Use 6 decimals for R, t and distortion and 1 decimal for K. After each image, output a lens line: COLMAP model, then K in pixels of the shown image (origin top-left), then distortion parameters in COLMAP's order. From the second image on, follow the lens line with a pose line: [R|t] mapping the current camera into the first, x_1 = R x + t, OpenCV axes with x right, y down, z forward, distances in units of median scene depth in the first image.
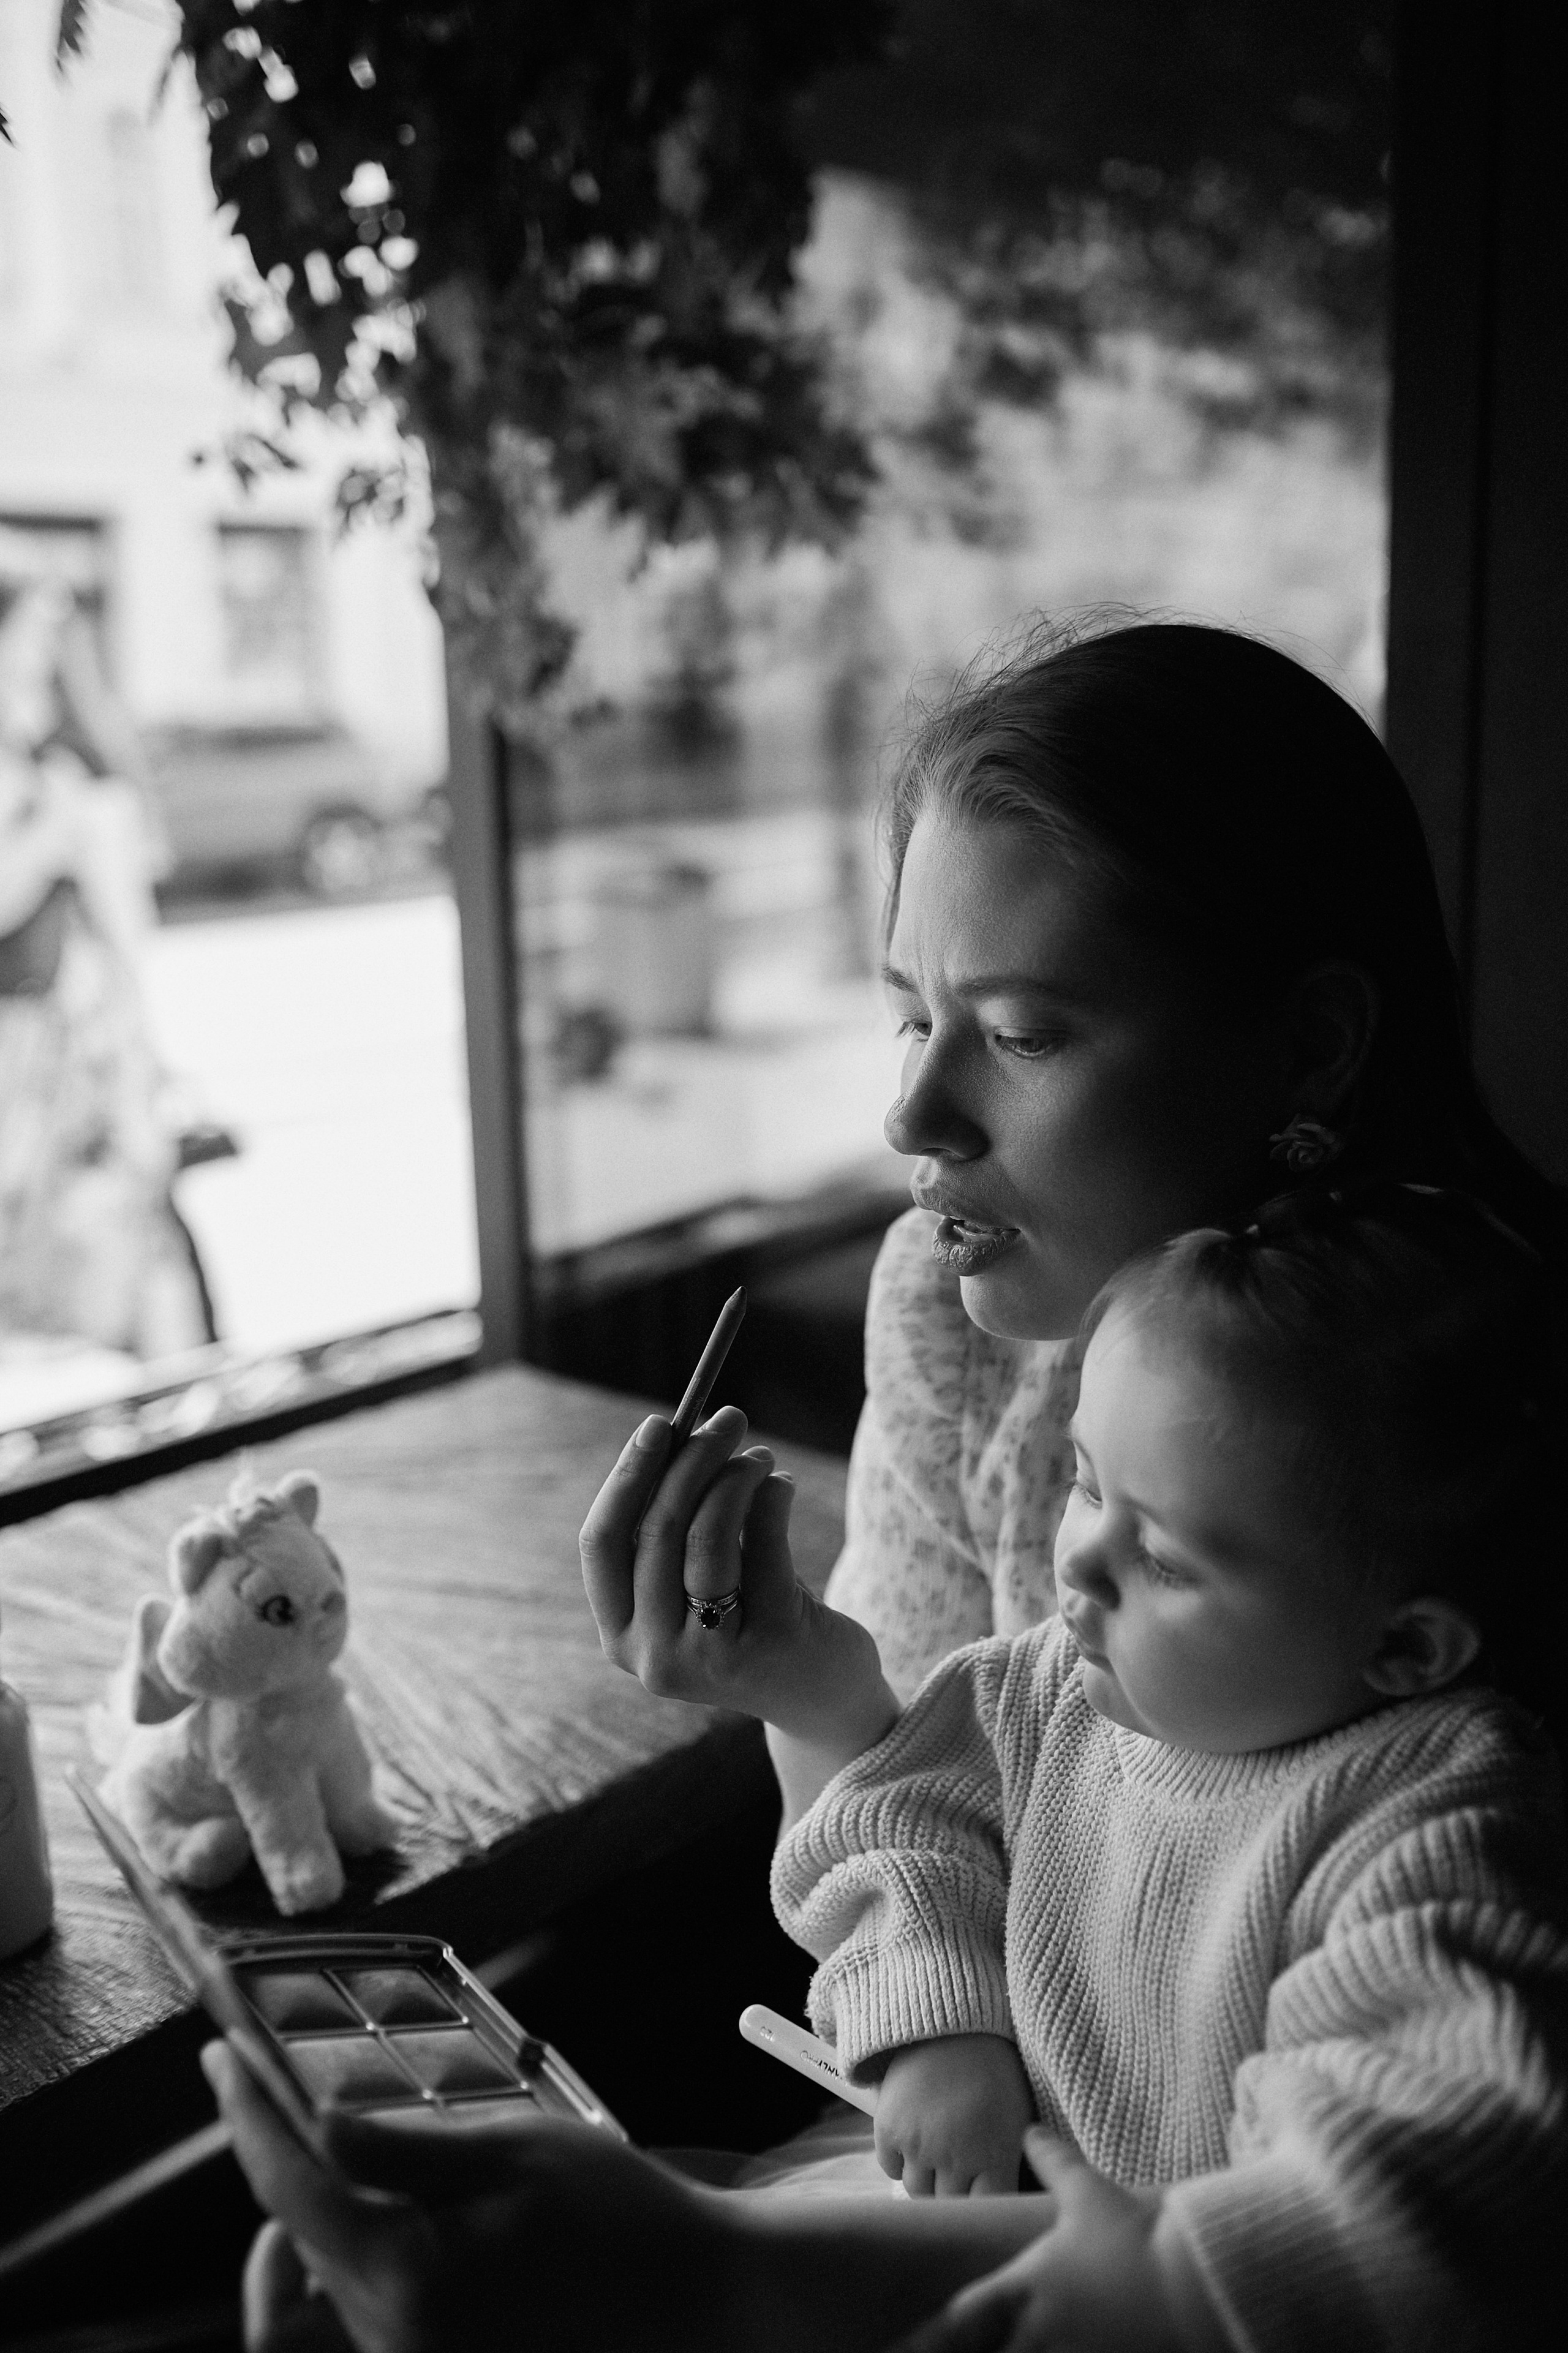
lens RADIAL K [[2454.3, 0, 767.9], [0, 2454.3, 1179.8], [0, 0, 1]] dist [-0.028036, 0.000000]
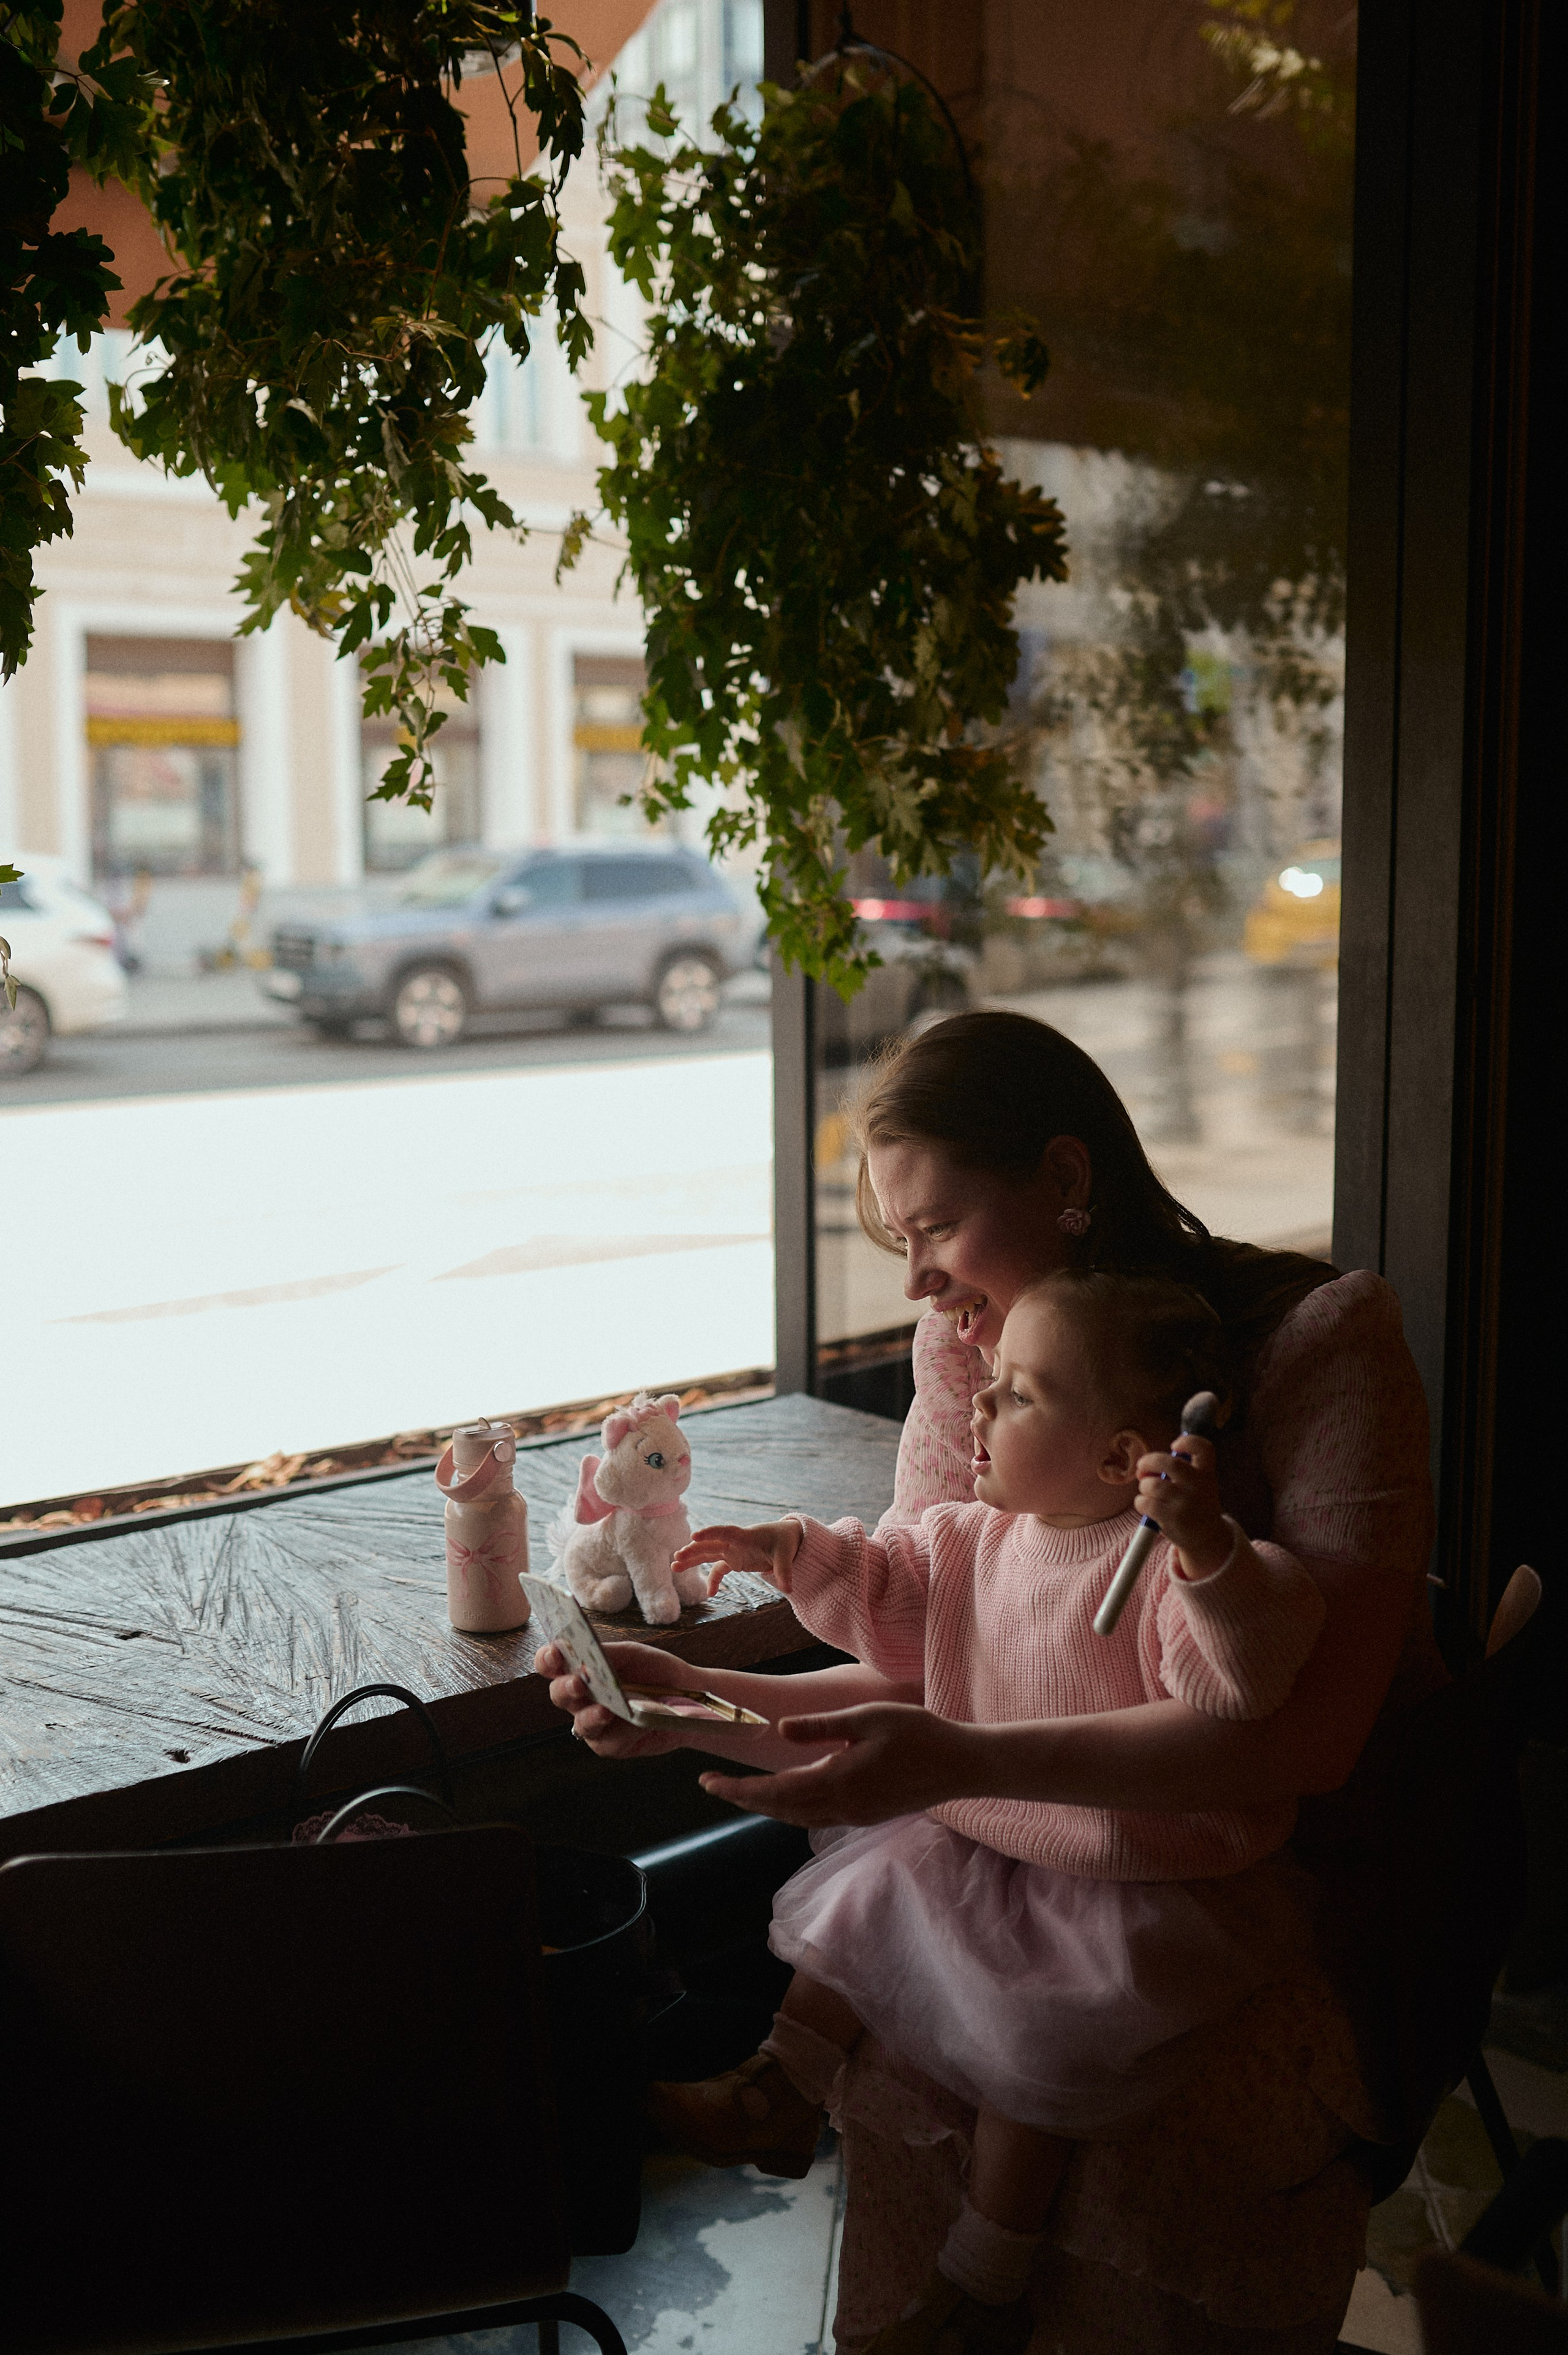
lens RADIAL K [[2456.0, 0, 785.5], [0, 2456.0, 1178.0], [0, 0, 1]] dist [-0.028036, 0.000000]
pose [[0.990876, 0.042259, -0.127980, 0.092655], [-0.049866, 0.997138, -0.056831, 0.036951], [0.125212, 0.062695, 0.990147, -0.604777]]
